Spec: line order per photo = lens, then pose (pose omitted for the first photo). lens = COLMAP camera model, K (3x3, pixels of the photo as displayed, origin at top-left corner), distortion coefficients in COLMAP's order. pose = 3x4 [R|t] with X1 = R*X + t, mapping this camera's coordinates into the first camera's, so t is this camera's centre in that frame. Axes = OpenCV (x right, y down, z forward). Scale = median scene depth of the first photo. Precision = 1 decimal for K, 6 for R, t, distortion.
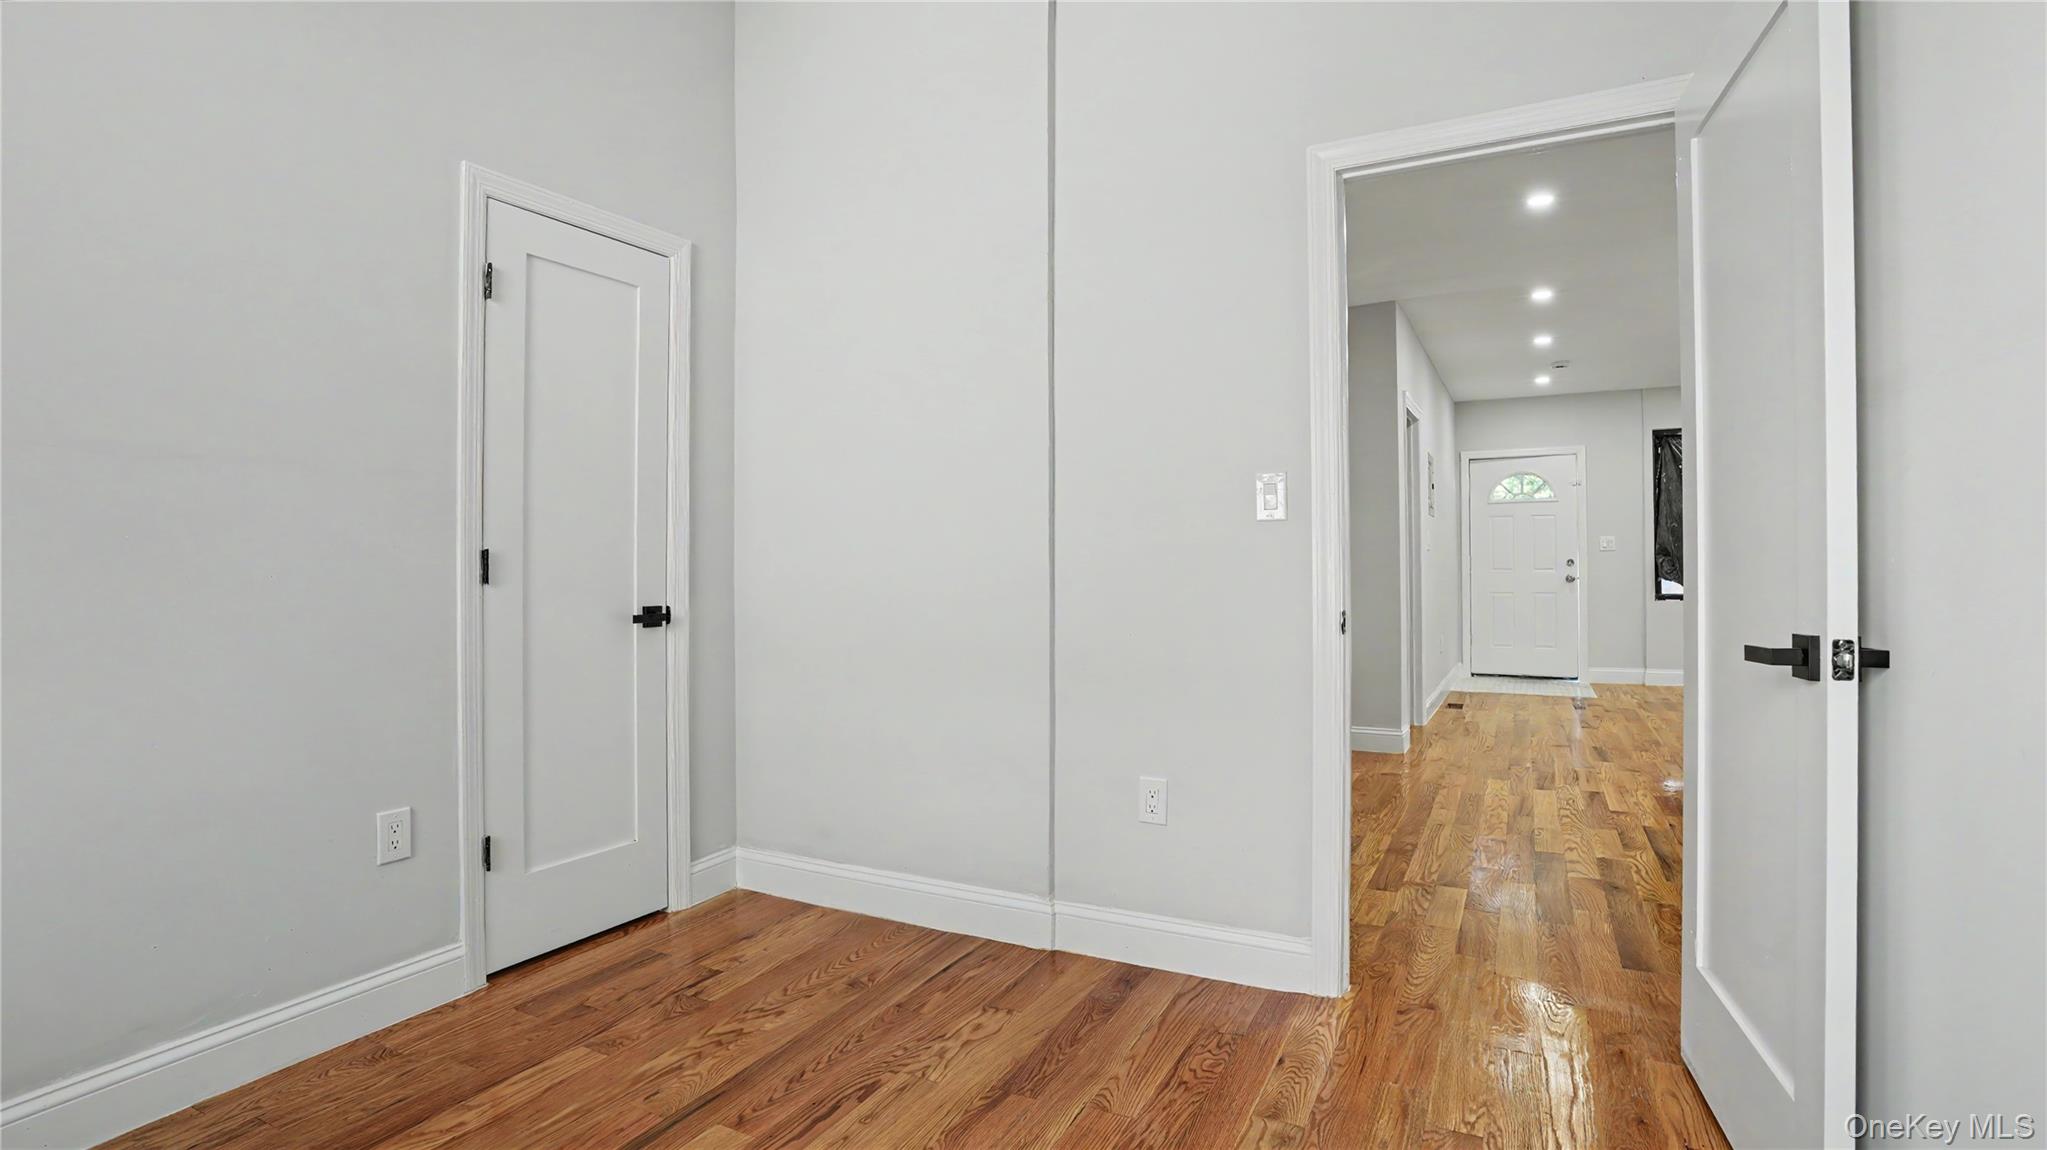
lens RADIAL K [[1006.1, 0, 1023.5], [0, 1006.1, 575.0], [0, 0, 1]] dist [-0.000636, -0.000012]
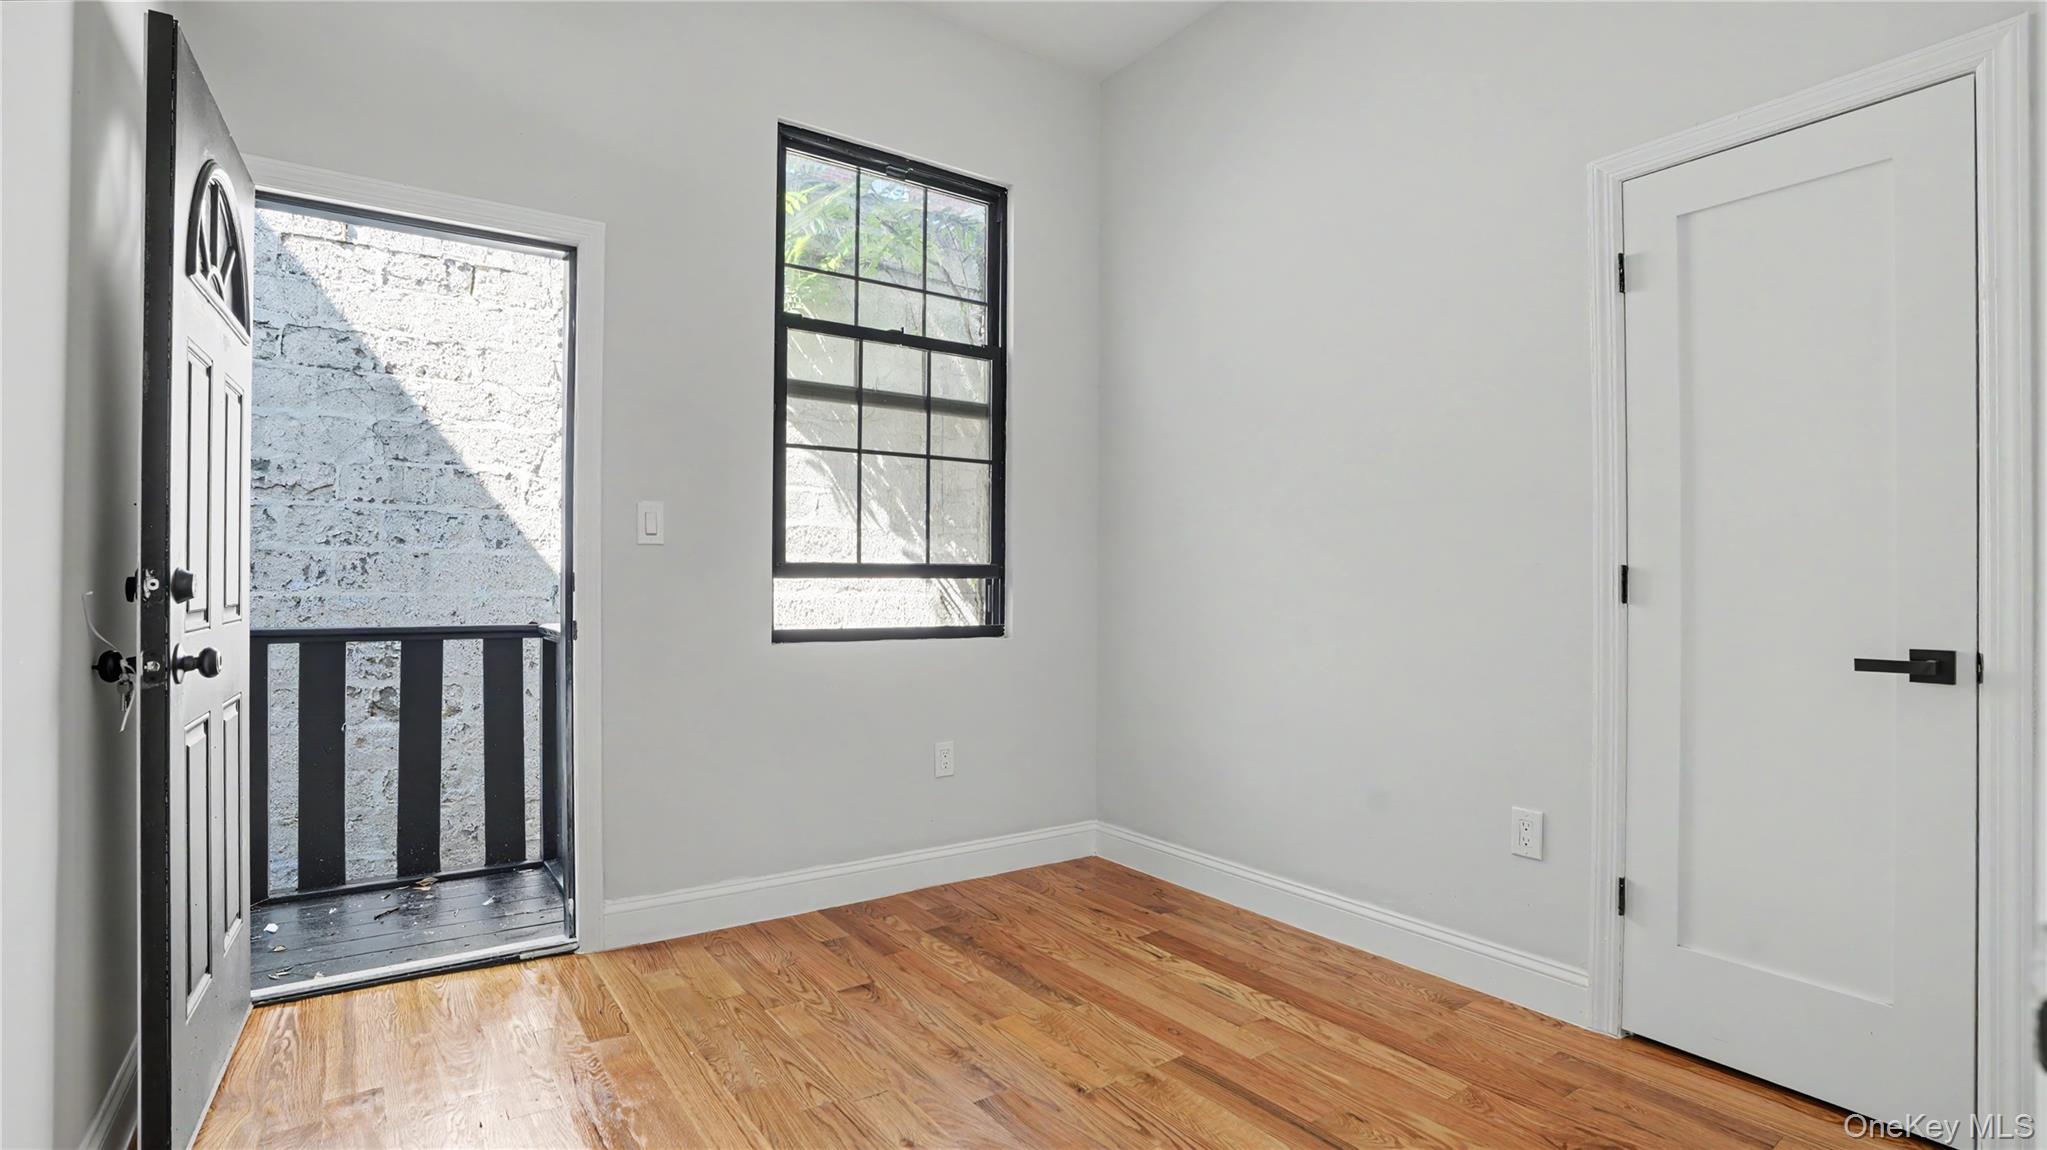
lens RADIAL K [[1006.1, 0, 1023.5], [0, 1006.1, 575.0], [0, 0, 1]] dist [-0.000636, -0.000012]
pose [[-0.455627, -0.001054, -0.890170, 0.559882], [-0.011399, 0.999924, 0.004651, -0.014818], [0.890098, 0.012266, -0.455605, 0.976235]]
